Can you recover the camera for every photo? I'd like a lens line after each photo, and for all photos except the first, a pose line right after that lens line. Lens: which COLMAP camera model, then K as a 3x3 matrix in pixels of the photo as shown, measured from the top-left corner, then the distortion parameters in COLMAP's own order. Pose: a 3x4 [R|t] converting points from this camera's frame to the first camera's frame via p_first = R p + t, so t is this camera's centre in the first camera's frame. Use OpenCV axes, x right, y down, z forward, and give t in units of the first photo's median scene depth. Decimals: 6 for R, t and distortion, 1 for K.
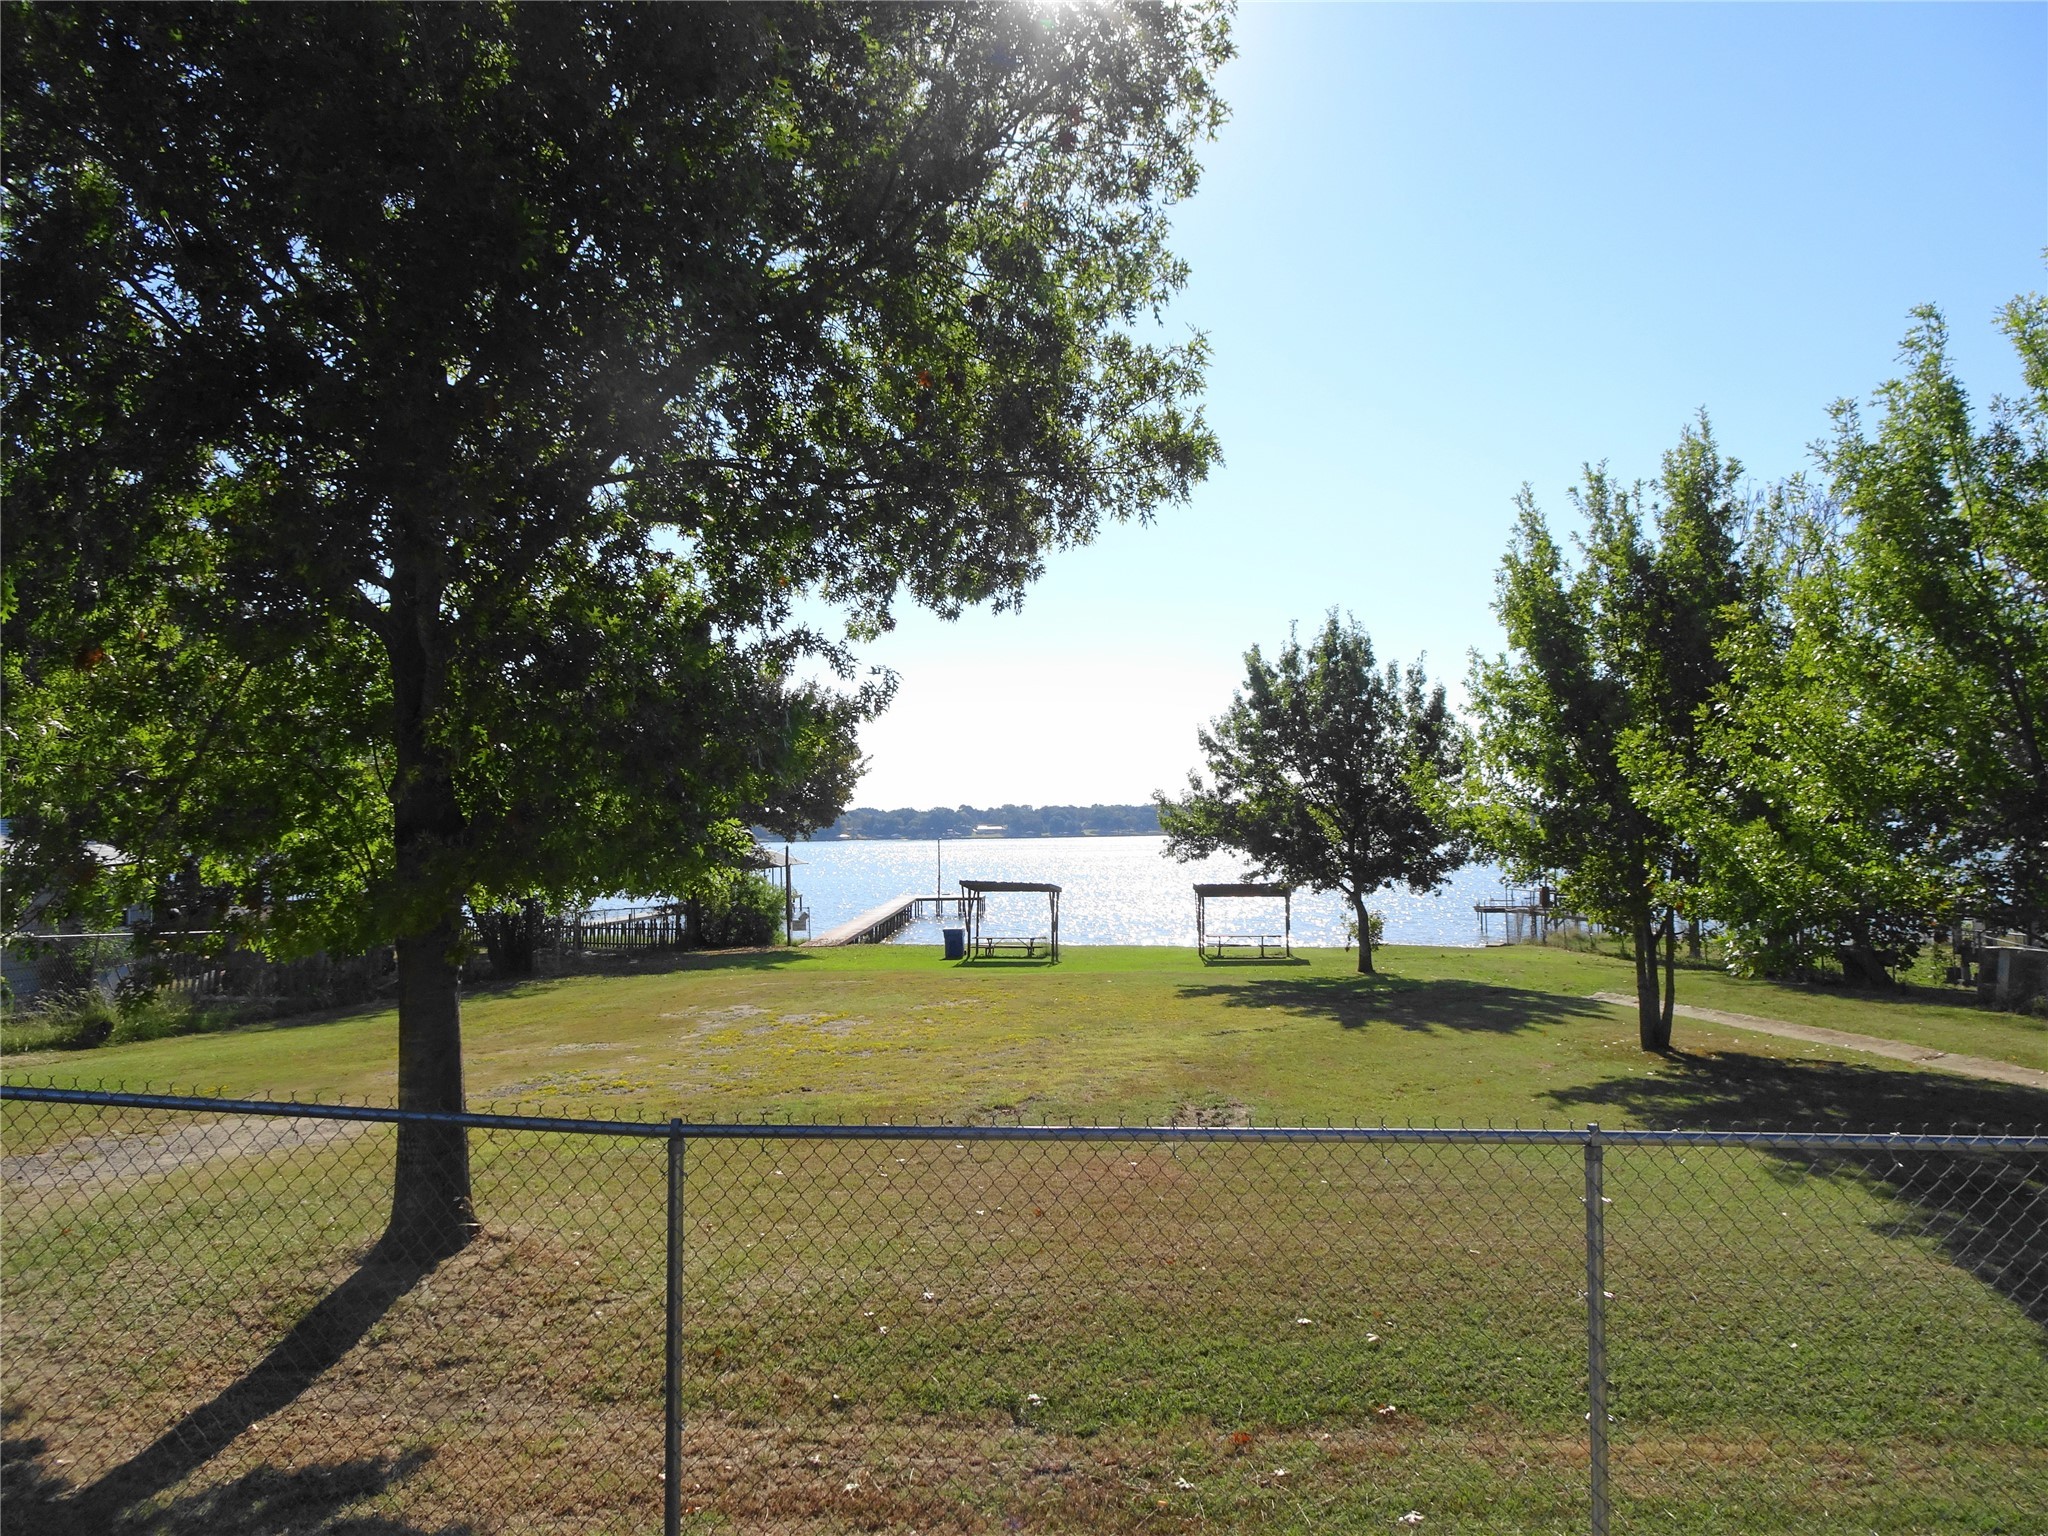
lens RADIAL K [[1457.7, 0, 1024.0], [0, 1457.7, 768.0], [0, 0, 1]] dist [0.003823, -0.001941]
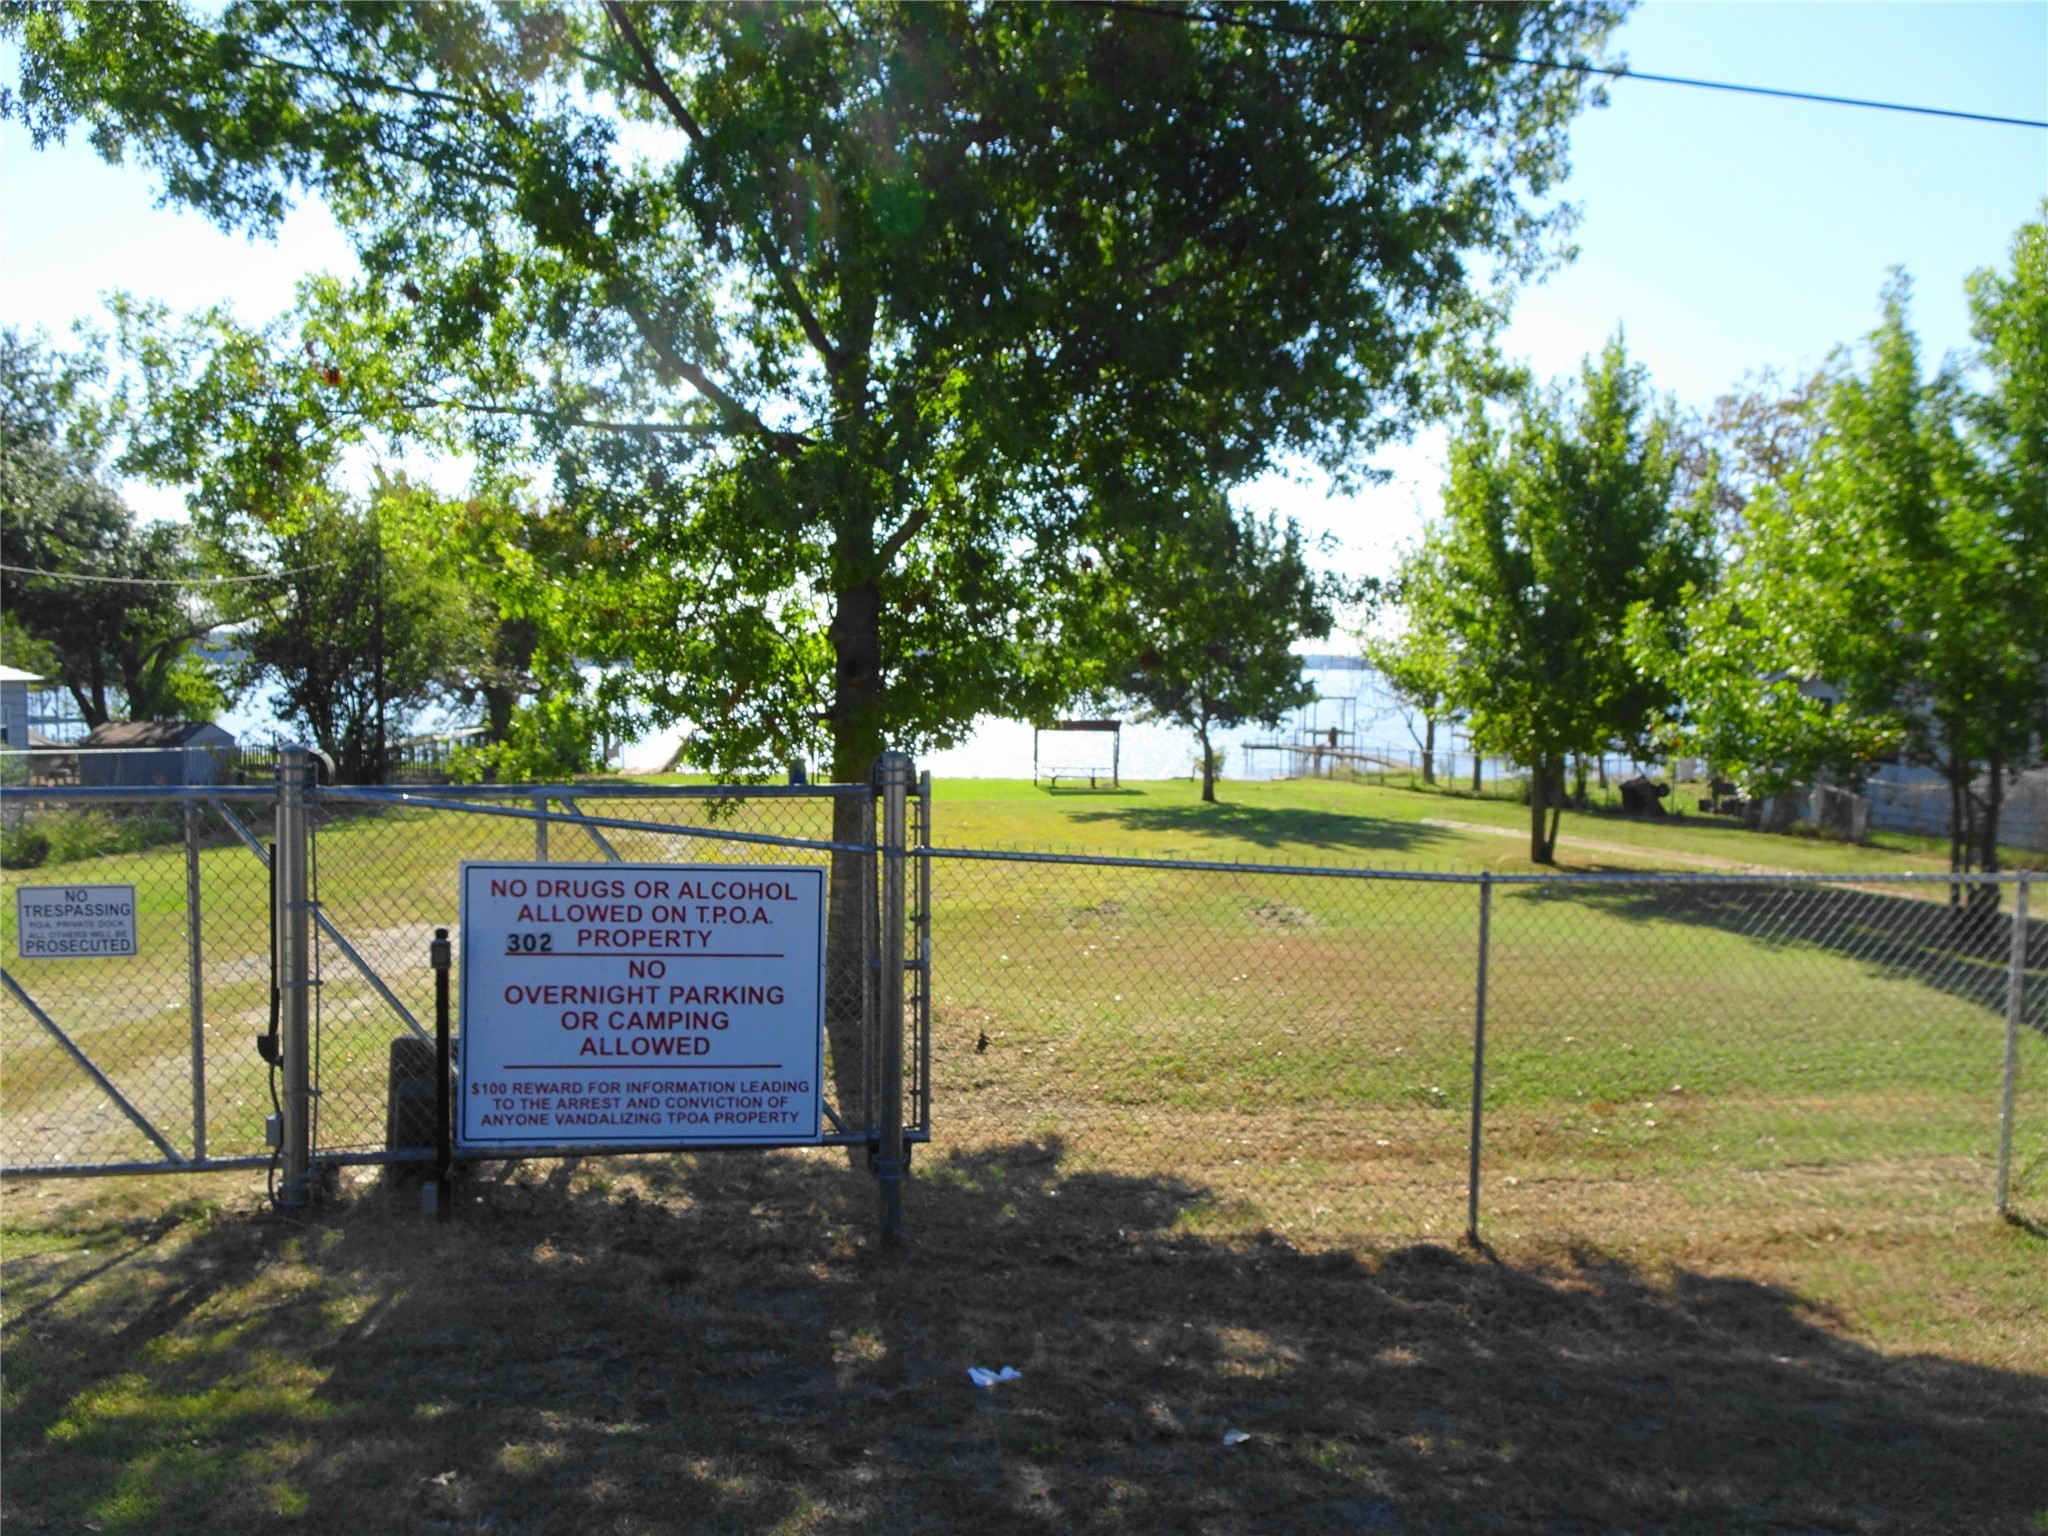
lens RADIAL K [[1457.7, 0, 1024.0], [0, 1457.7, 768.0], [0, 0, 1]] dist [0.003823, -0.001941]
pose [[0.980295, 0.011016, 0.197231, -0.617786], [-0.033363, 0.993334, 0.110341, -0.009796], [-0.194700, -0.114747, 0.974128, -0.221198]]
